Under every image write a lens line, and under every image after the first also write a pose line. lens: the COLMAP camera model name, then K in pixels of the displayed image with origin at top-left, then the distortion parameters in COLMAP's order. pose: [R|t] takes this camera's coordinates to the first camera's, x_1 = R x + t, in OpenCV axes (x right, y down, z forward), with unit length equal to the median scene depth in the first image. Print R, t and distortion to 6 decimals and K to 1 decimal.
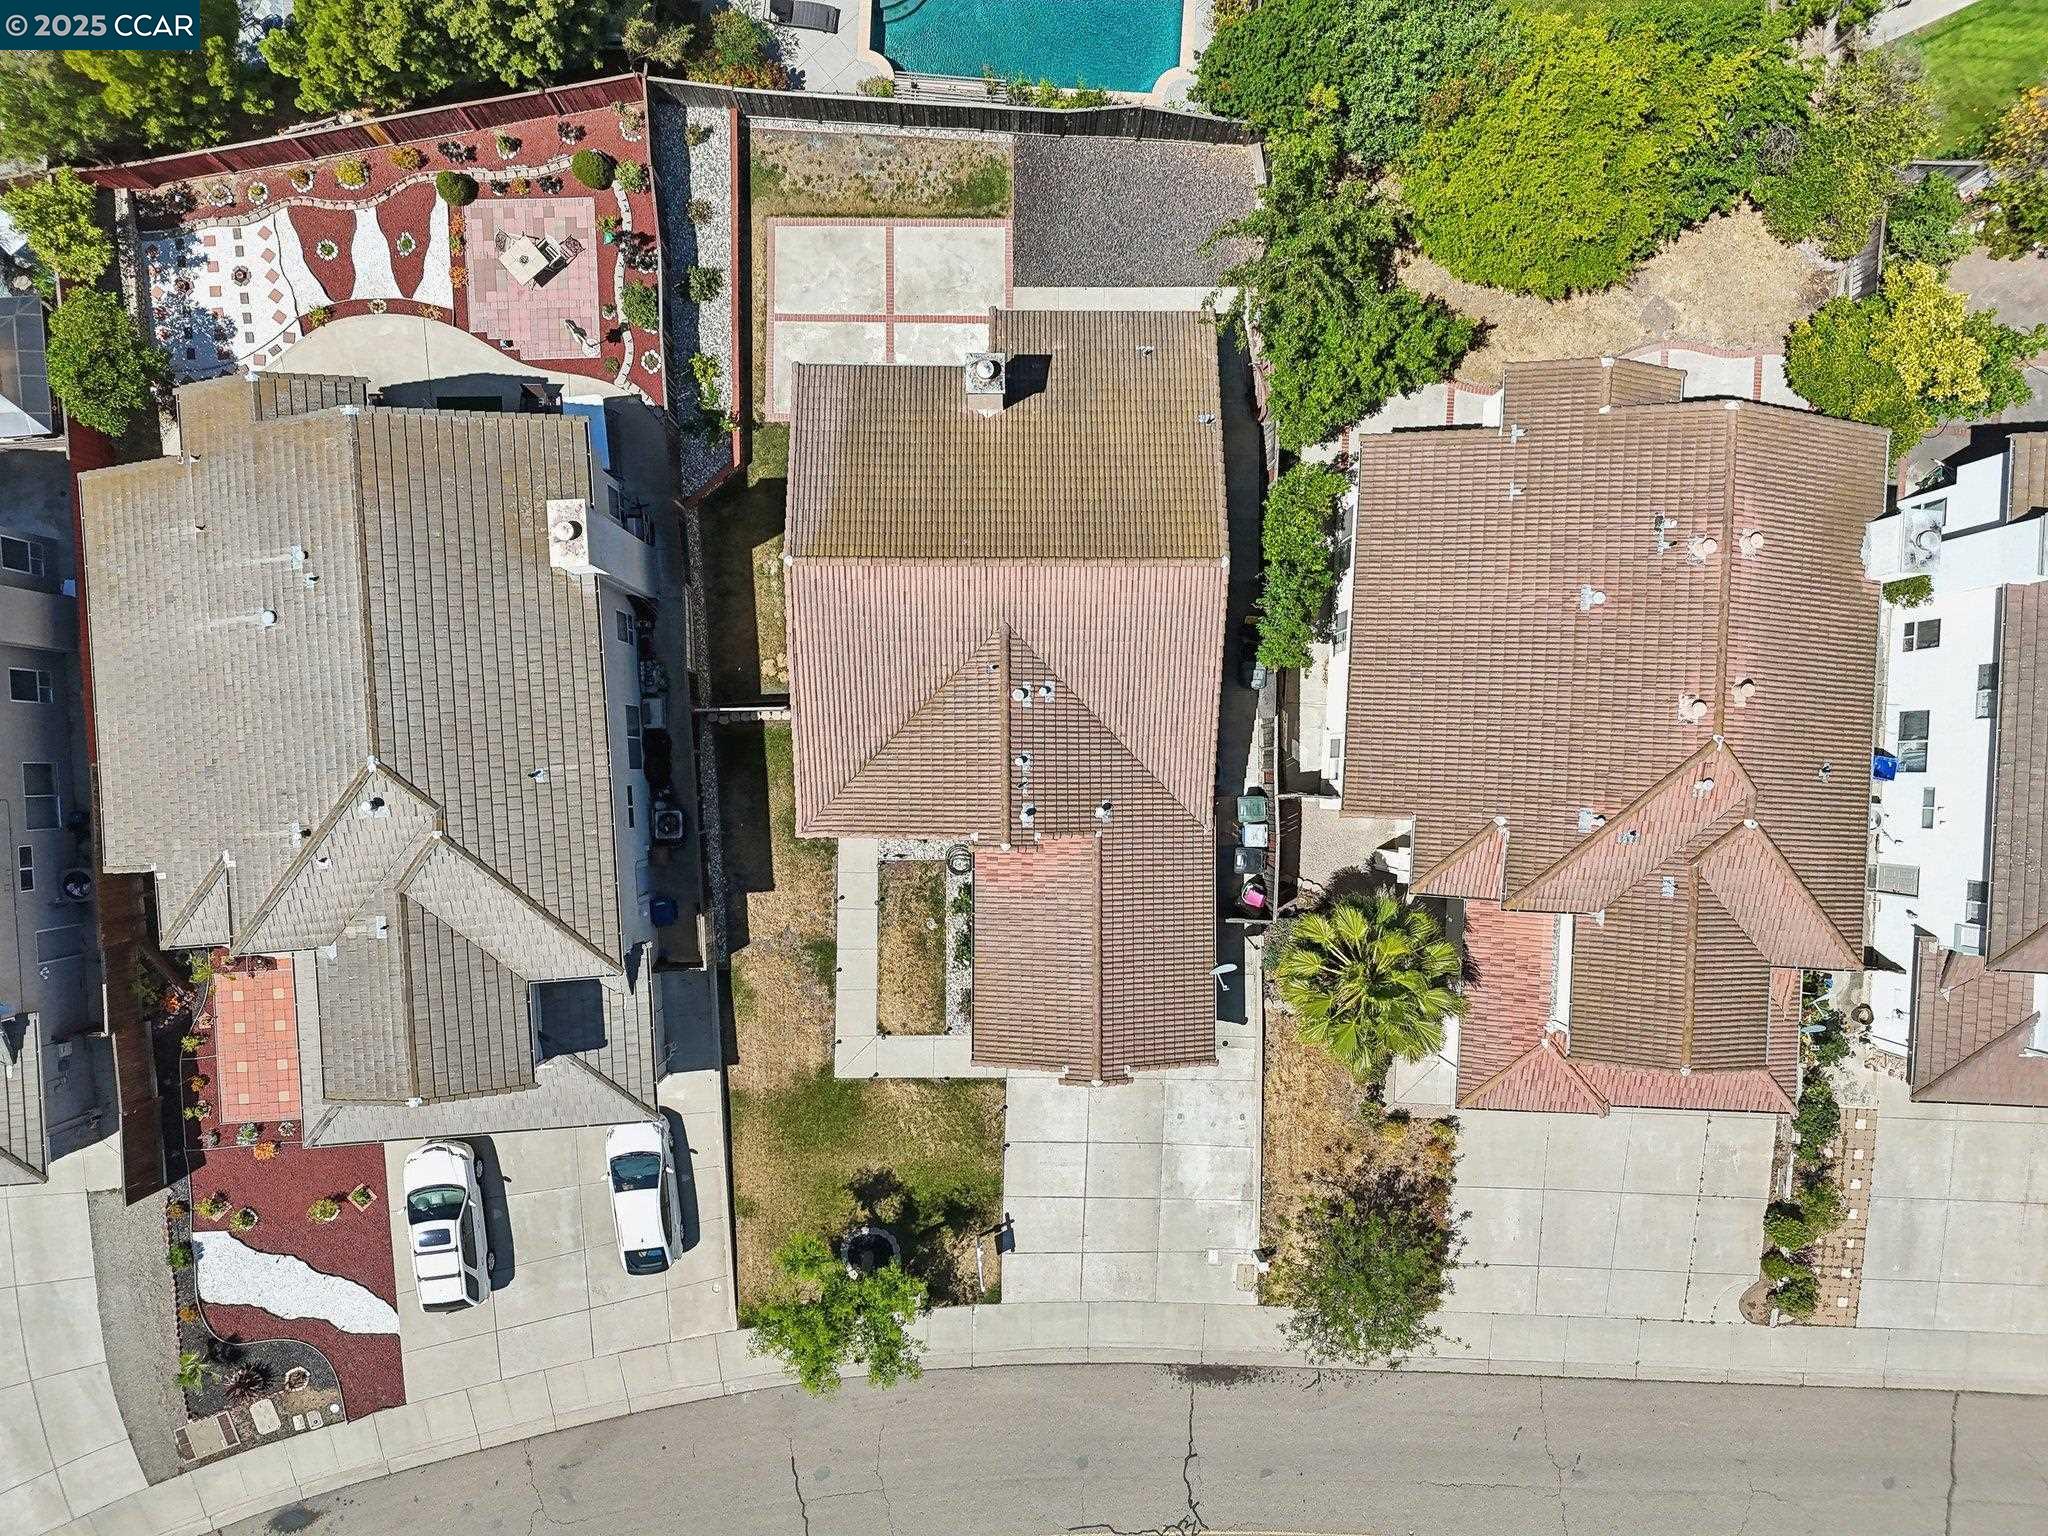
lens RADIAL K [[1507.2, 0, 1024.0], [0, 1507.2, 768.0], [0, 0, 1]] dist [0.088962, -0.107326]
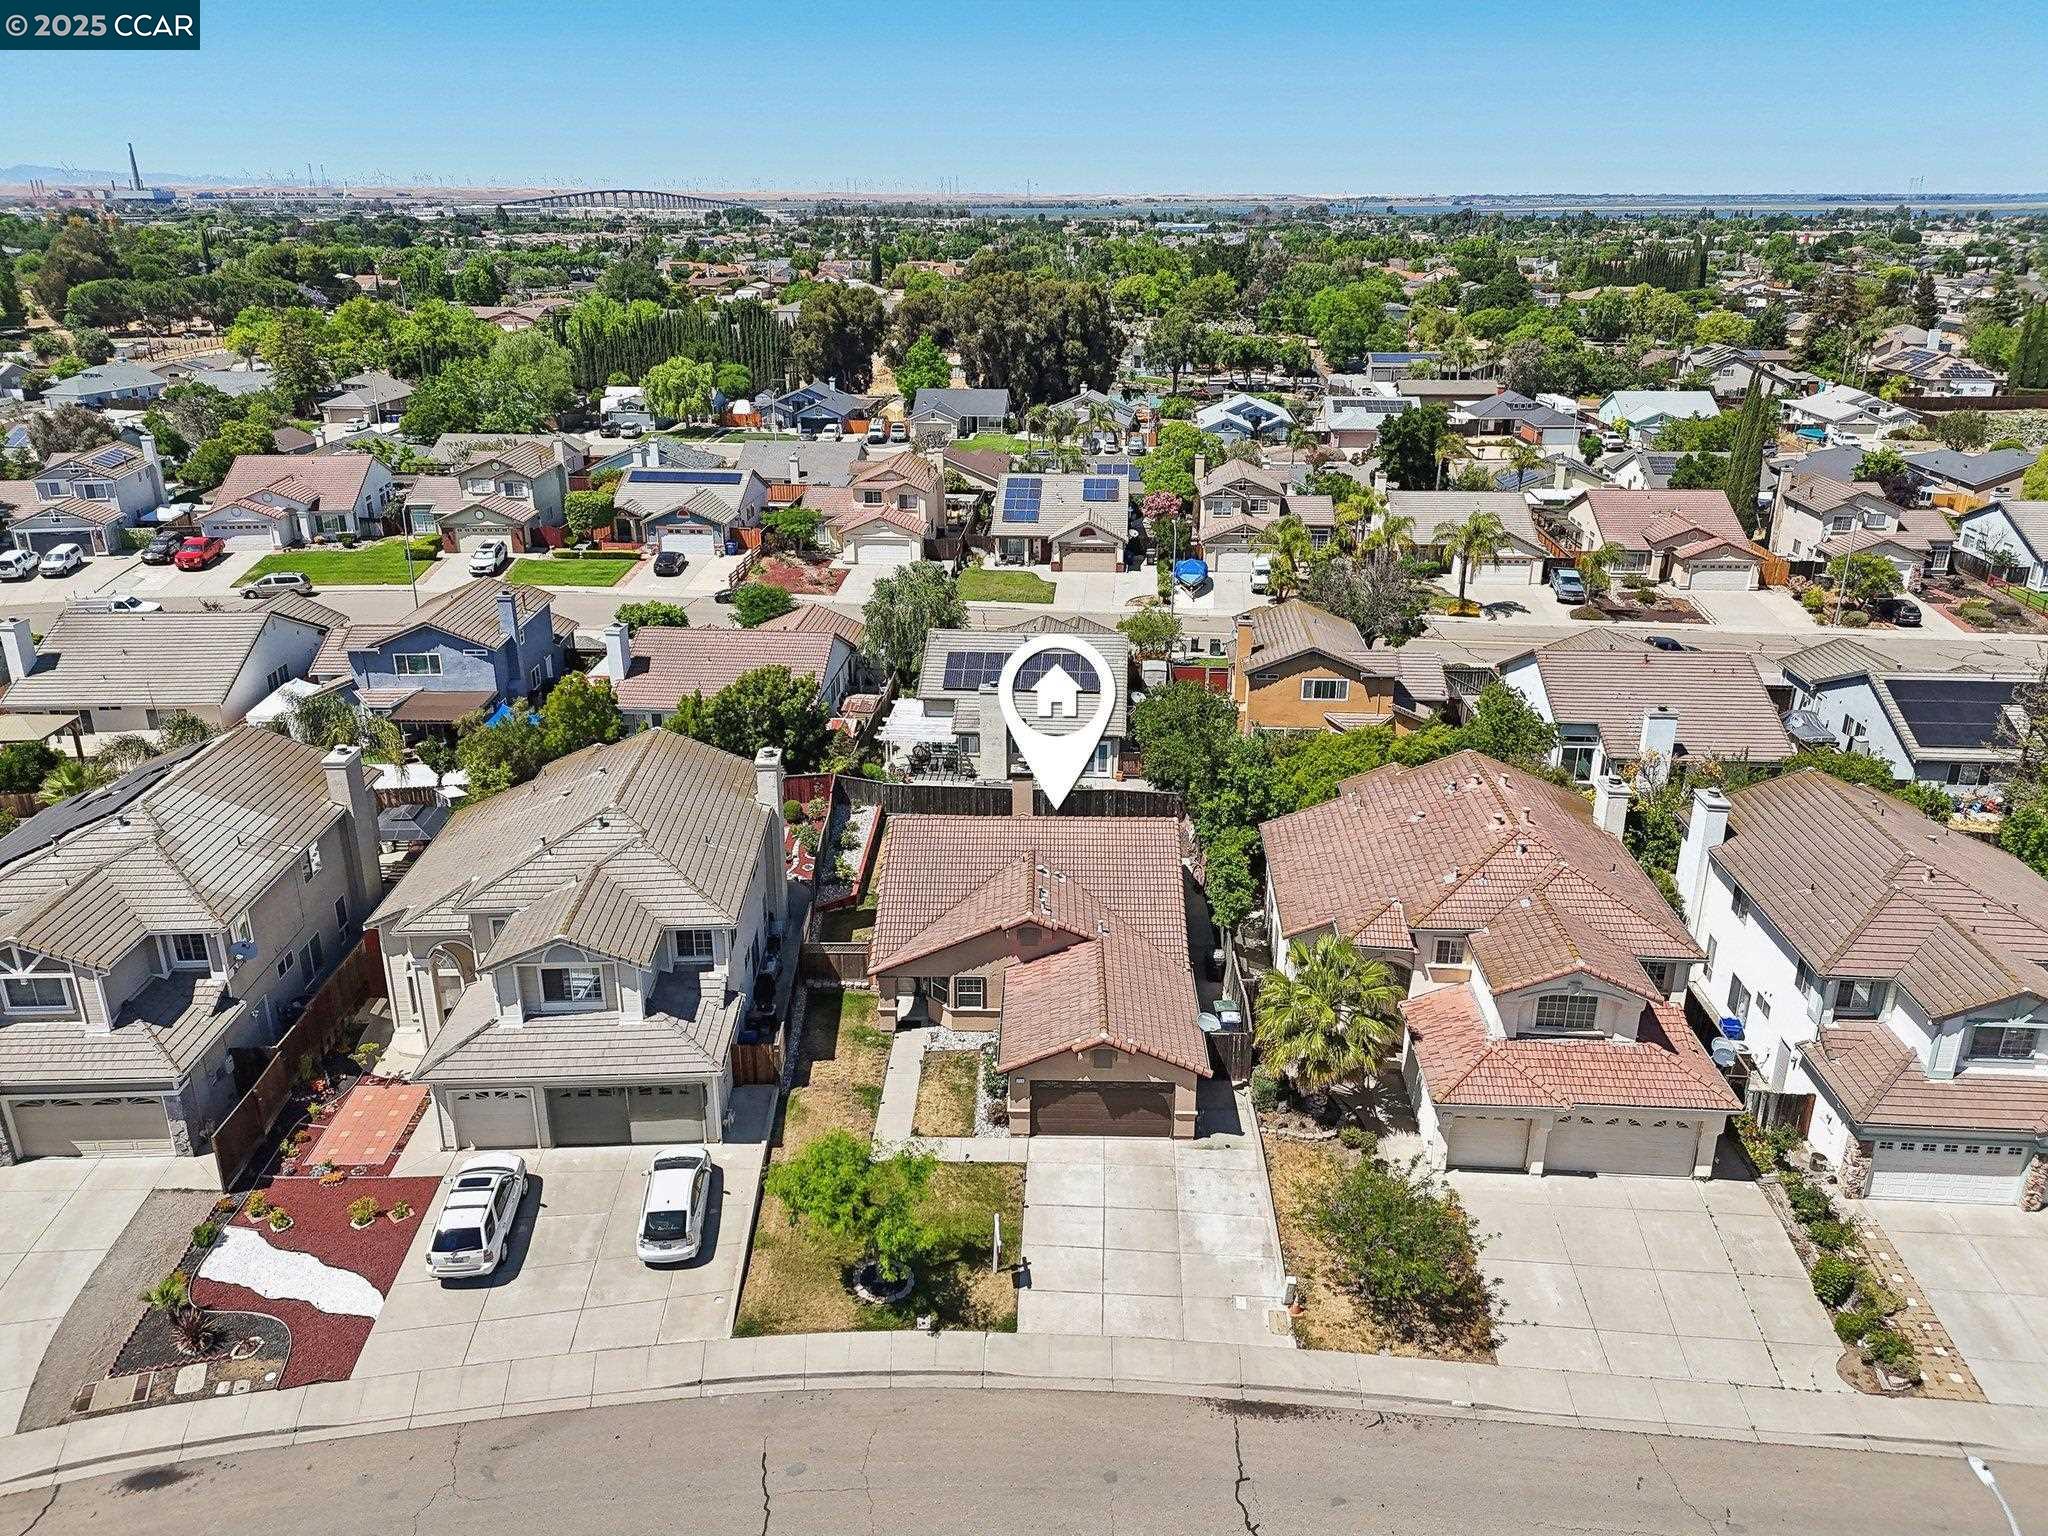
lens RADIAL K [[1507.2, 0, 1024.0], [0, 1507.2, 768.0], [0, 0, 1]] dist [0.088962, -0.107326]
pose [[0.999663, -0.006565, -0.025128, 0.015087], [-0.021214, 0.351741, -0.935857, 1.105878], [0.014982, 0.936074, 0.351483, 0.354464]]
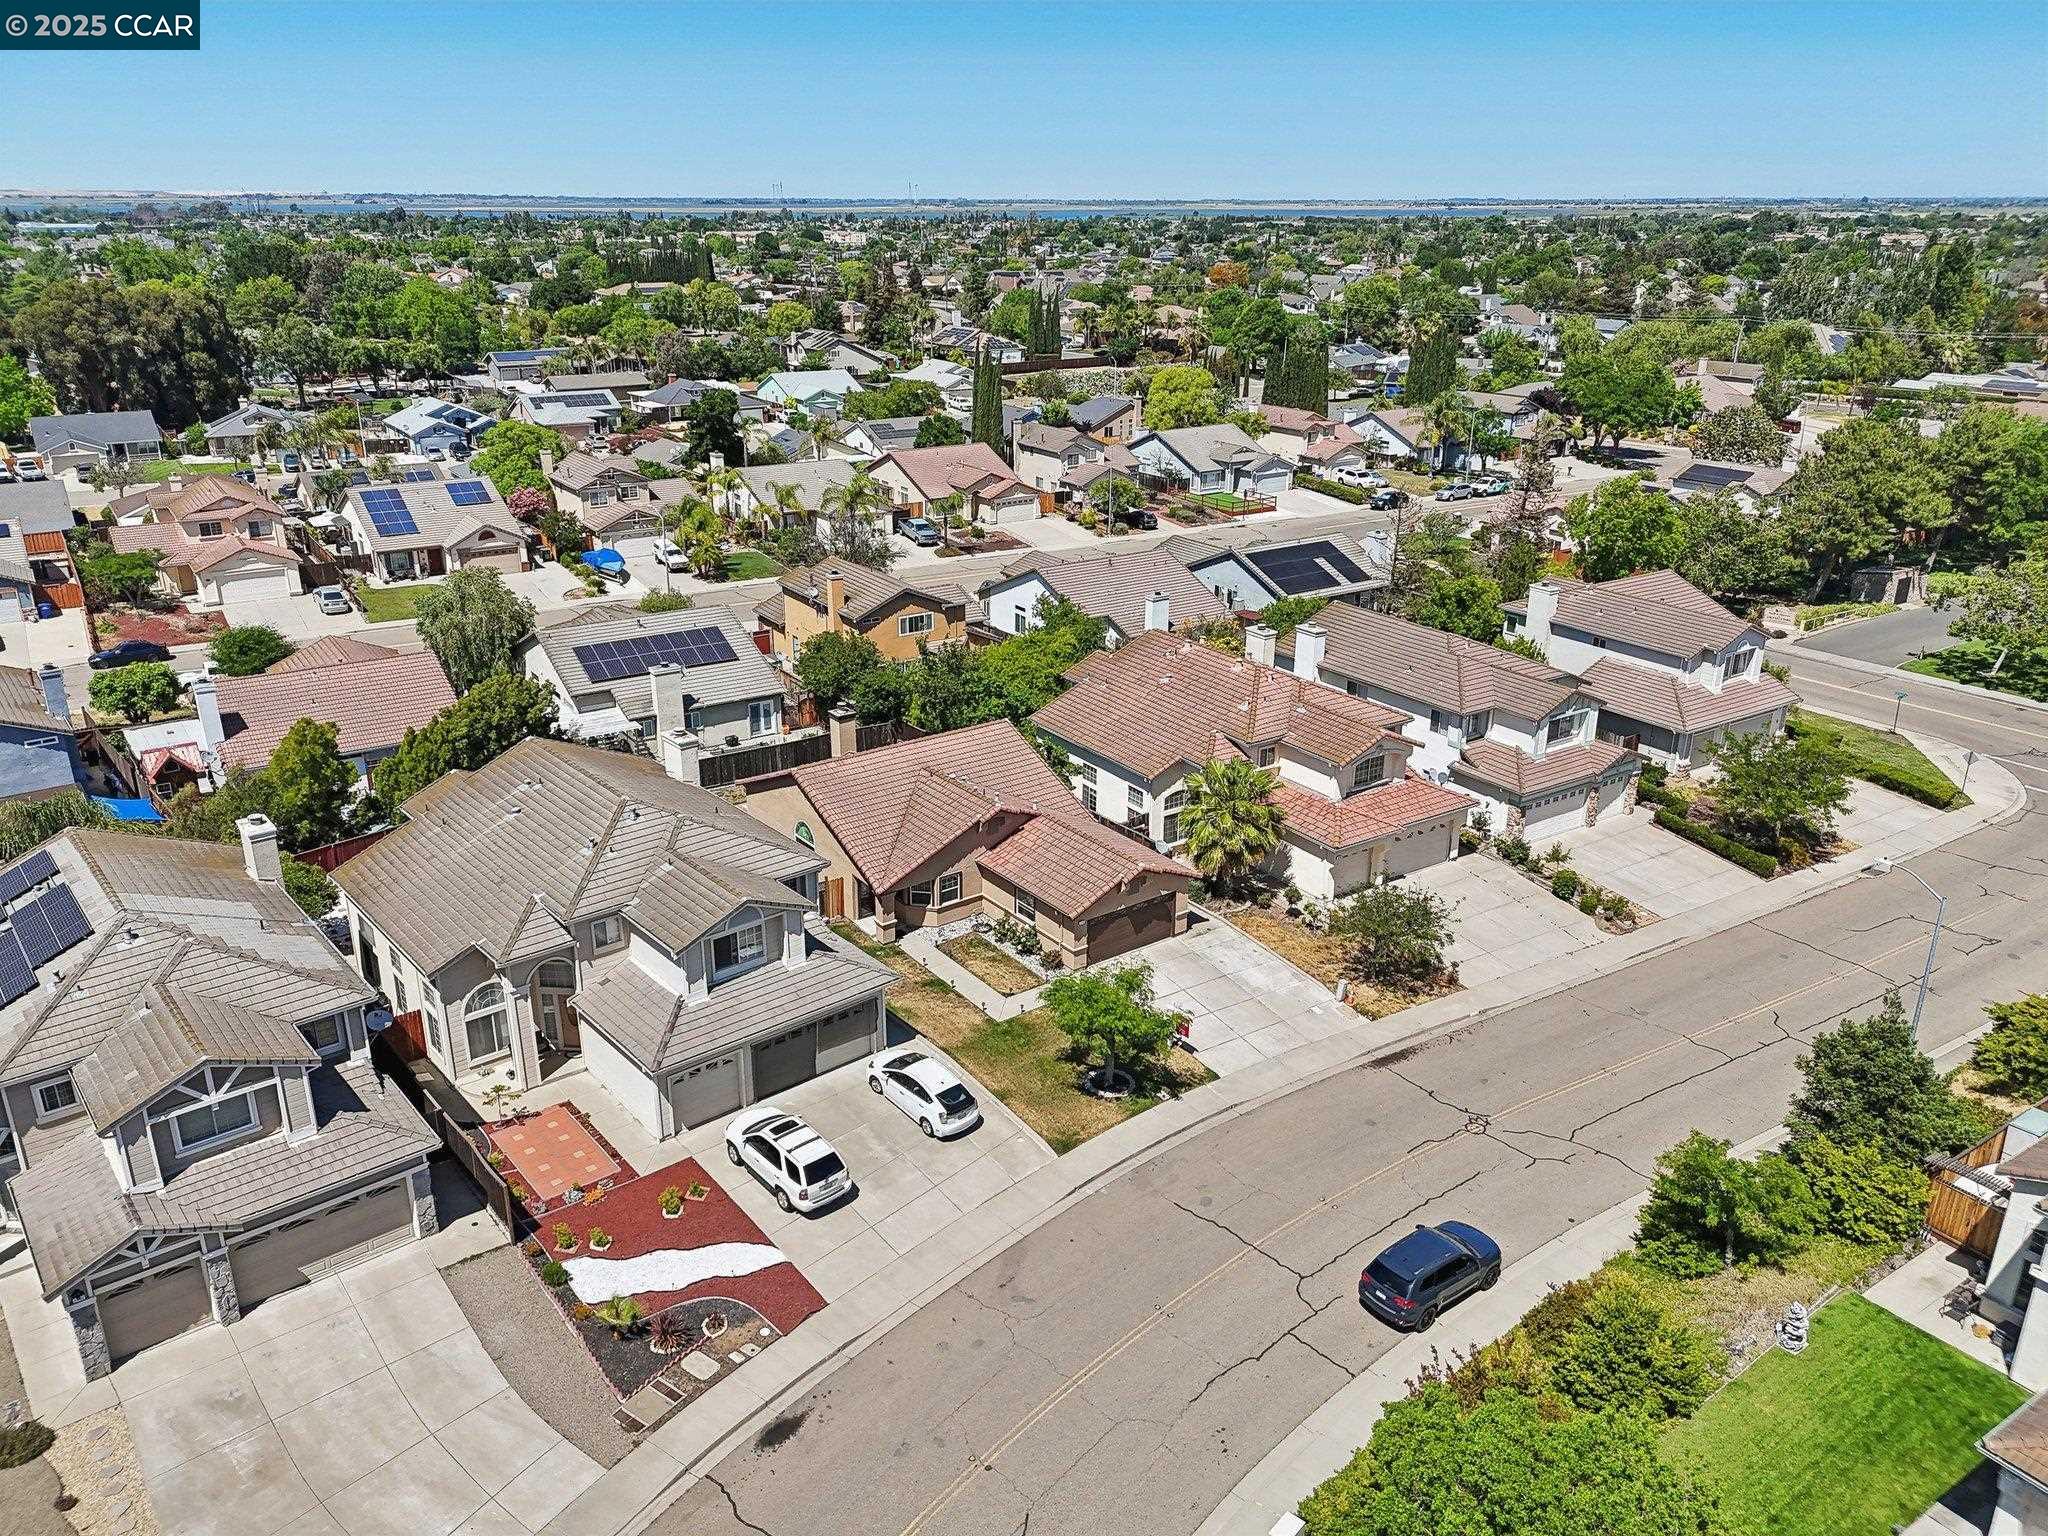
lens RADIAL K [[1507.2, 0, 1024.0], [0, 1507.2, 768.0], [0, 0, 1]] dist [0.088962, -0.107326]
pose [[0.806334, -0.221146, 0.548561, -0.744276], [0.591350, 0.283513, -0.754934, 1.097354], [0.011426, 0.933121, 0.359381, 0.344617]]
